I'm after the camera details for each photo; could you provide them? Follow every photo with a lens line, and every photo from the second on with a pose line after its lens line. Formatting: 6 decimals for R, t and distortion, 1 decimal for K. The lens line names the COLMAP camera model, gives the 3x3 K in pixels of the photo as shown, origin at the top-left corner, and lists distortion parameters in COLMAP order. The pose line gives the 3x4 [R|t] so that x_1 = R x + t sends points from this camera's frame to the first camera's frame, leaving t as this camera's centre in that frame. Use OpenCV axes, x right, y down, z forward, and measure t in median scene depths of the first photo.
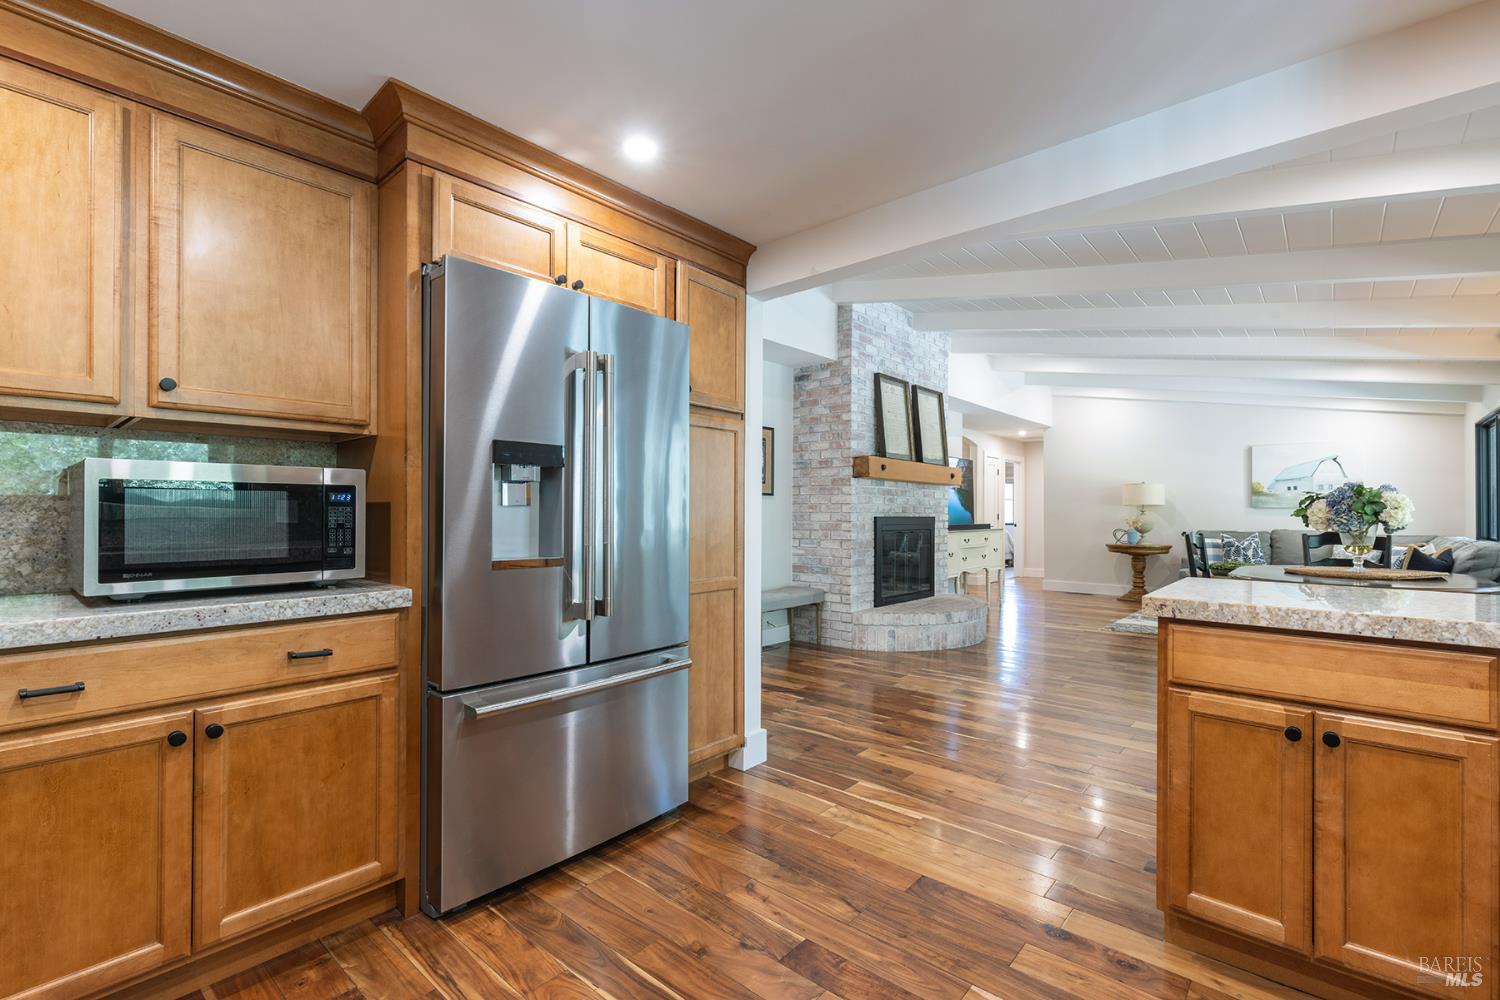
lens RADIAL K [[671.9, 0, 758.2], [0, 671.9, 507.1], [0, 0, 1]] dist [0.010697, -0.000171]
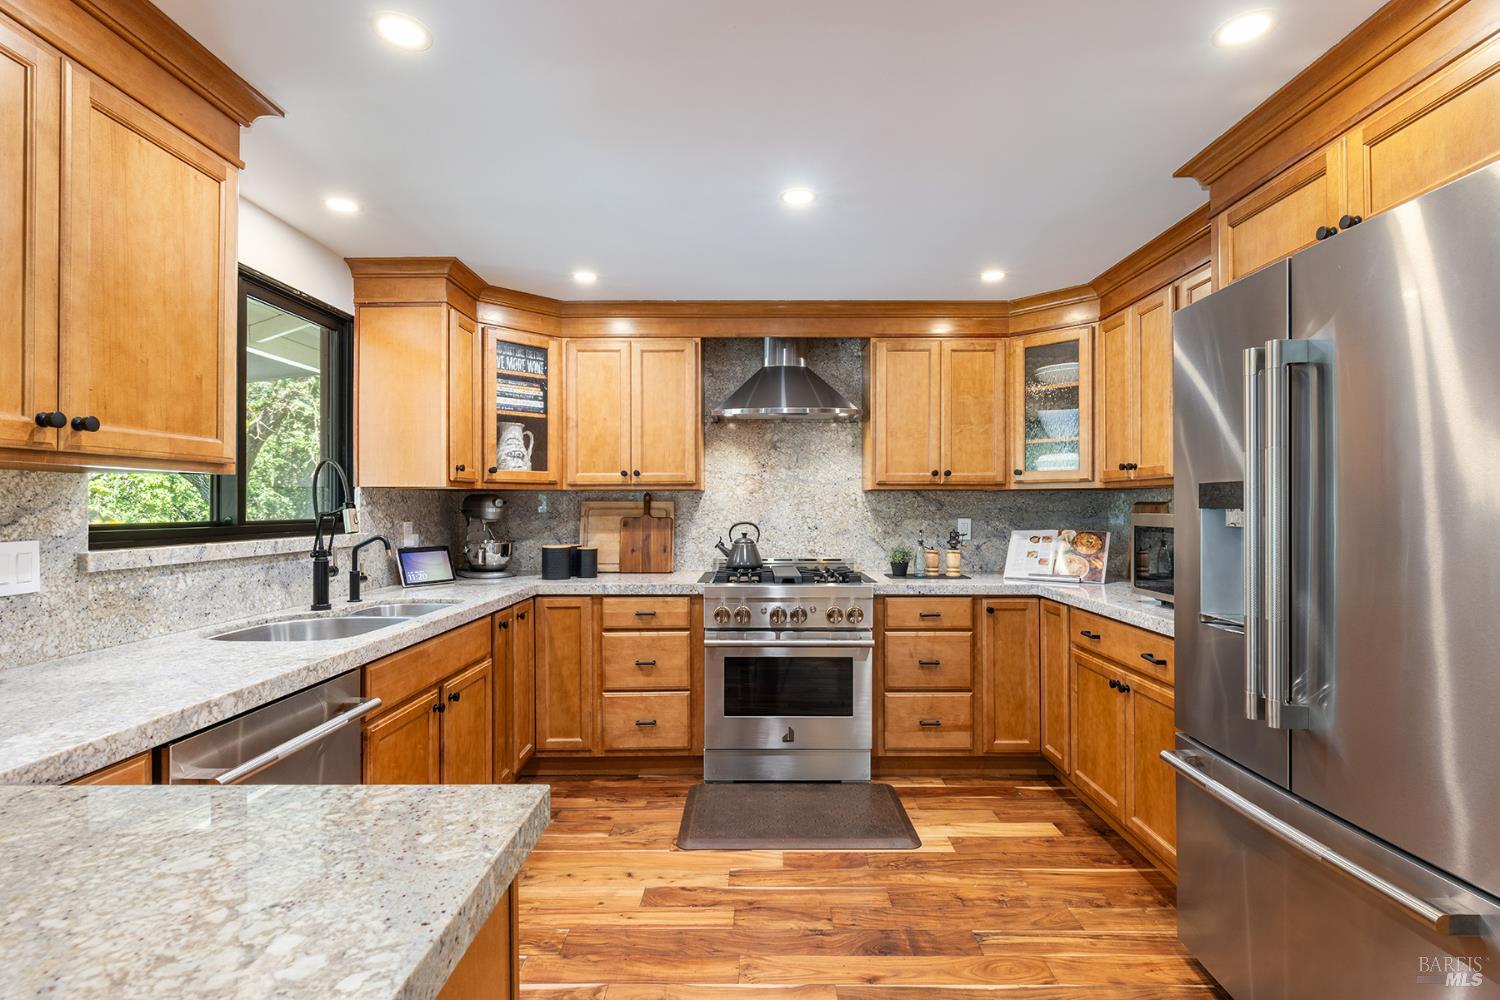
lens RADIAL K [[705.9, 0, 756.2], [0, 705.9, 504.6], [0, 0, 1]] dist [-0.000579, -0.001553]
pose [[-0.759766, -0.004301, -0.650182, 0.739518], [0.002152, 0.999956, -0.009129, -0.065084], [0.650193, -0.008335, -0.759723, 1.394846]]
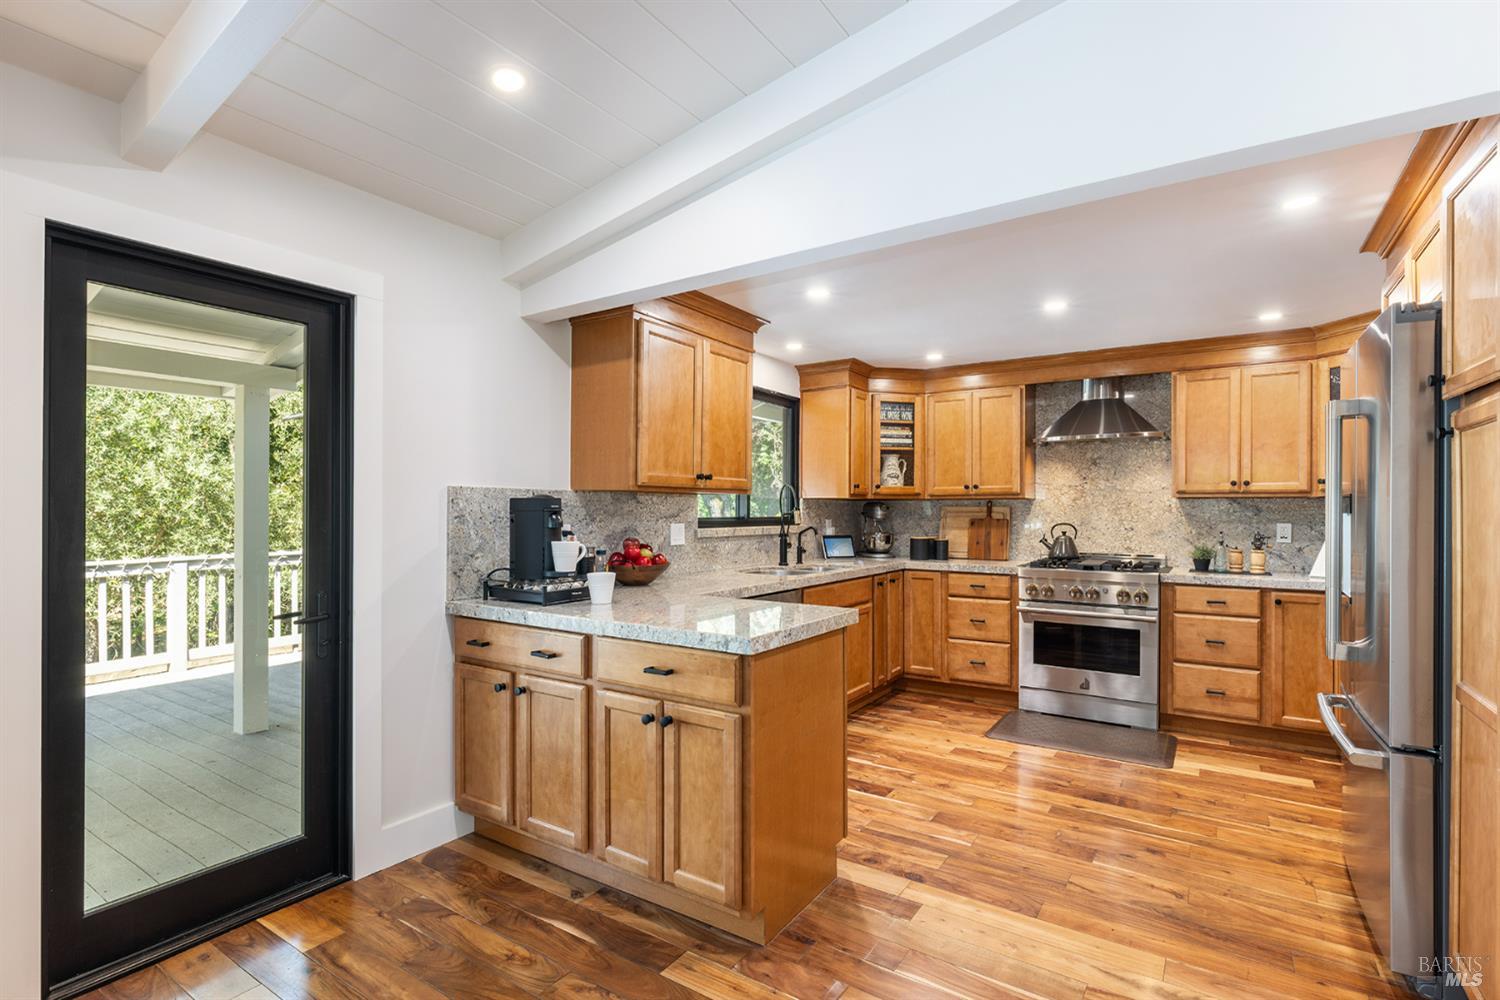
lens RADIAL K [[705.9, 0, 756.7], [0, 705.9, 509.0], [0, 0, 1]] dist [-0.000579, -0.001553]
pose [[-0.991767, -0.008052, -0.127802, 0.901441], [-0.007081, 0.999943, -0.008048, -0.057057], [0.127860, -0.007077, -0.991767, 2.255677]]
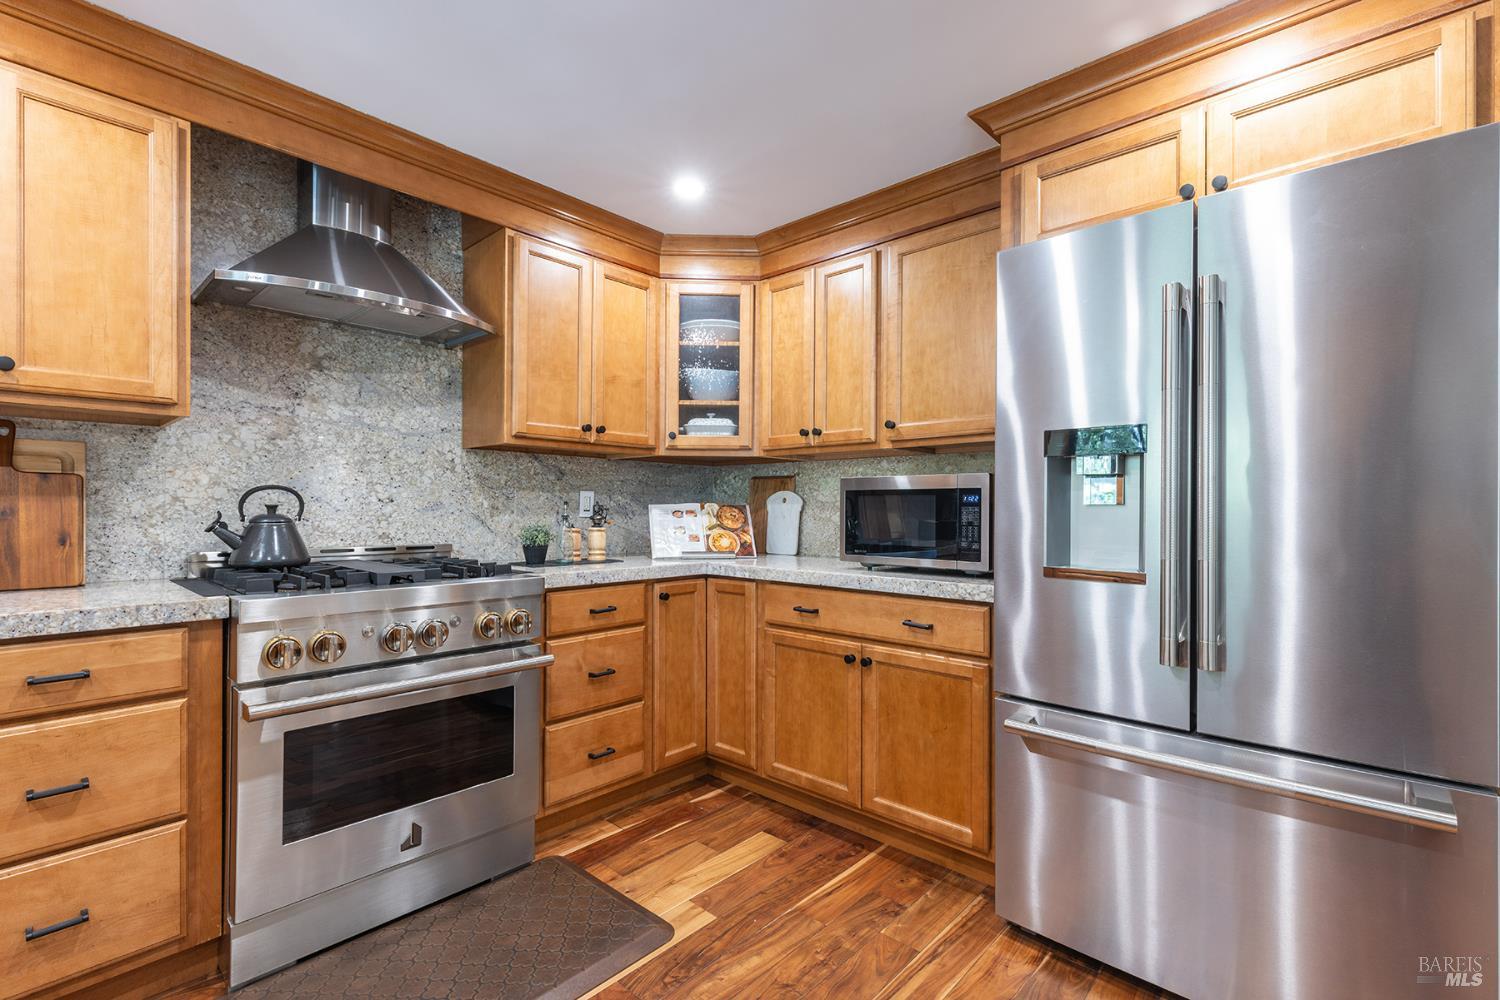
lens RADIAL K [[671.9, 0, 756.6], [0, 671.9, 506.0], [0, 0, 1]] dist [0.010697, -0.000171]
pose [[-0.028969, -0.007127, -0.999555, 0.532584], [0.000017, 0.999975, -0.007131, 0.005973], [0.999580, -0.000223, -0.028968, 0.668228]]
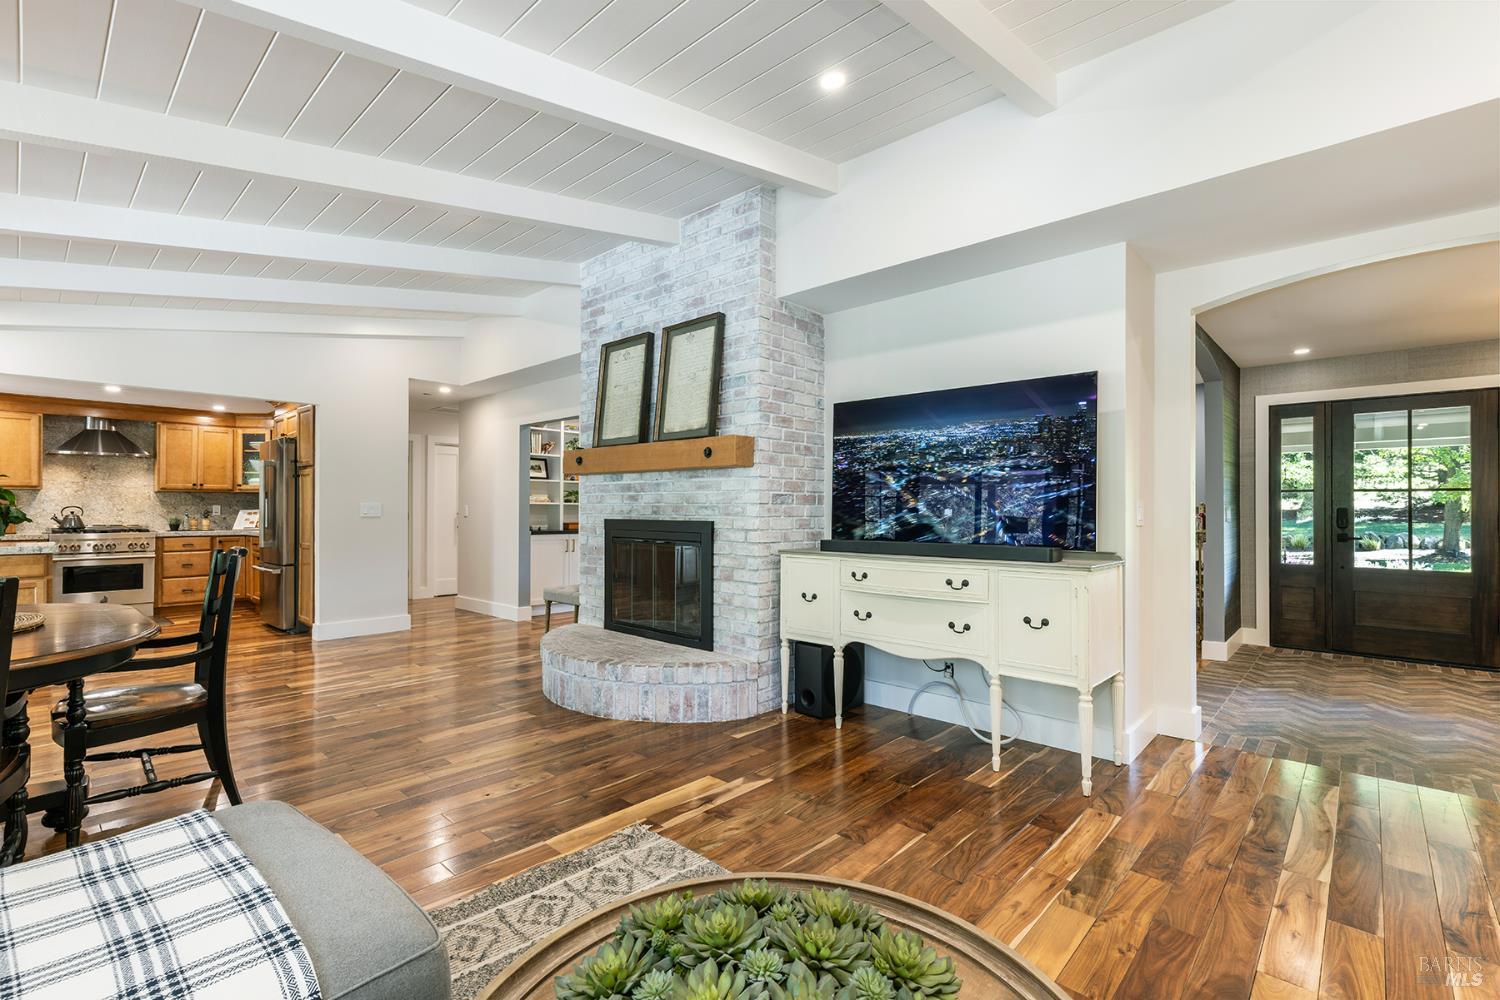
lens RADIAL K [[671.9, 0, 753.7], [0, 671.9, 506.6], [0, 0, 1]] dist [0.010697, -0.000171]
pose [[-0.037691, -0.009683, -0.999243, 3.141729], [0.005064, 0.999938, -0.009881, 0.025598], [0.999277, -0.005433, -0.037640, 3.832333]]
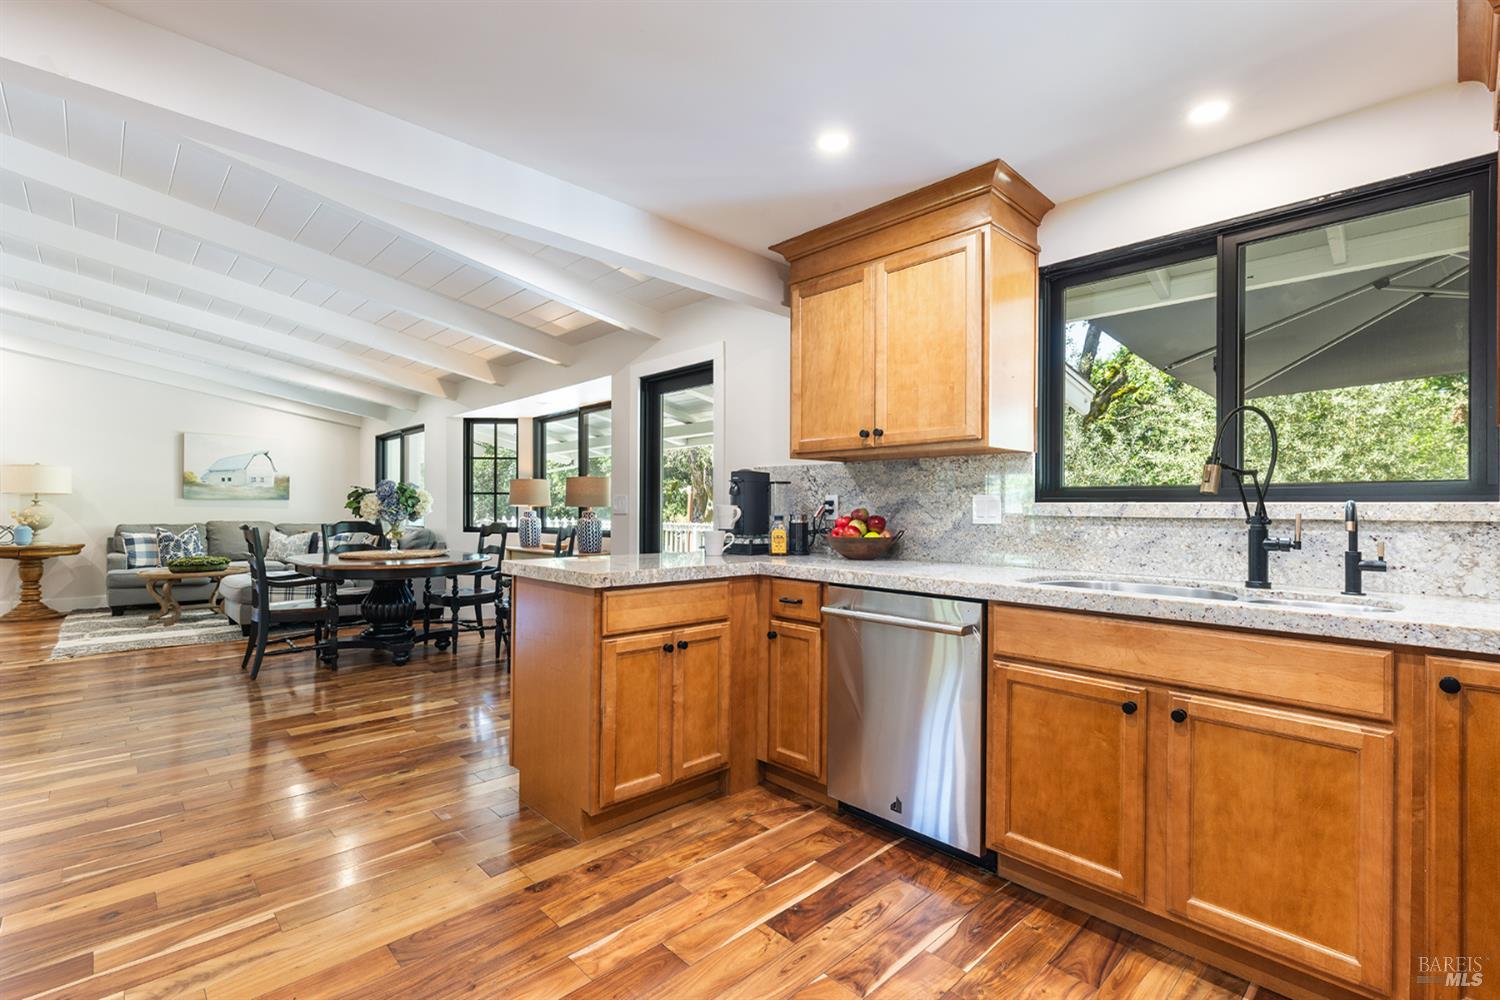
lens RADIAL K [[671.9, 0, 759.4], [0, 671.9, 507.0], [0, 0, 1]] dist [0.010697, -0.000171]
pose [[0.087973, -0.000585, 0.996123, -0.615163], [-0.013427, 0.999908, 0.001773, 0.000733], [-0.996032, -0.013531, 0.087957, 0.541622]]
